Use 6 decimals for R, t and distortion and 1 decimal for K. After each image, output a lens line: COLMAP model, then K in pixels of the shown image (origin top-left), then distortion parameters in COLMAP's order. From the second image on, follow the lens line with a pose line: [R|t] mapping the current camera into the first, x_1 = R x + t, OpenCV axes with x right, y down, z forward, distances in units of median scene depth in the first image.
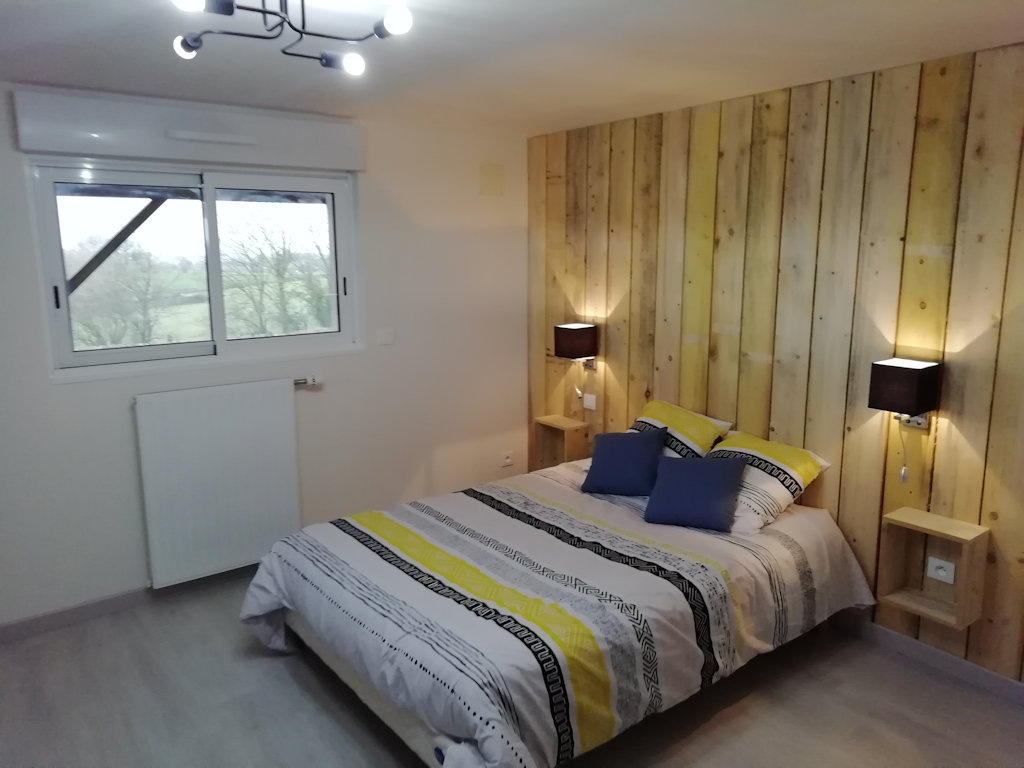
lens RADIAL K [[759.4, 0, 508.3], [0, 759.4, 385.3], [0, 0, 1]] dist [0.015651, -0.009031]
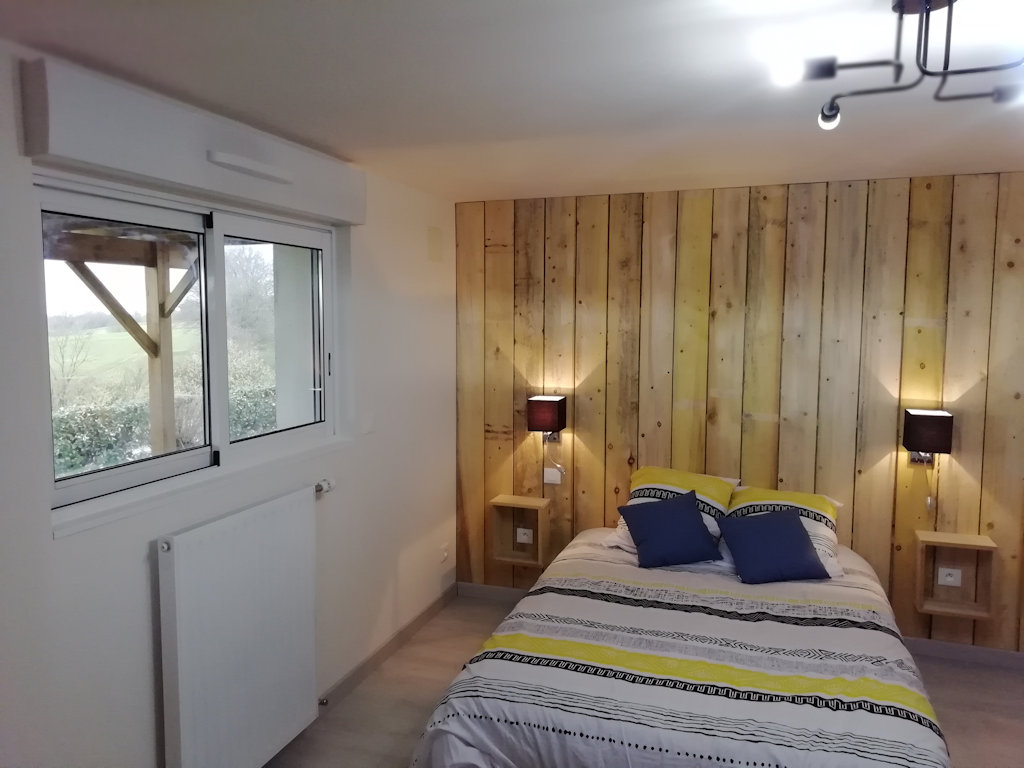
lens RADIAL K [[759.4, 0, 510.4], [0, 759.4, 382.8], [0, 0, 1]] dist [0.015651, -0.009031]
pose [[0.832795, -0.041113, 0.552052, -0.627941], [0.092905, 0.993474, -0.066164, -0.050085], [-0.545729, 0.106390, 0.831180, 0.290736]]
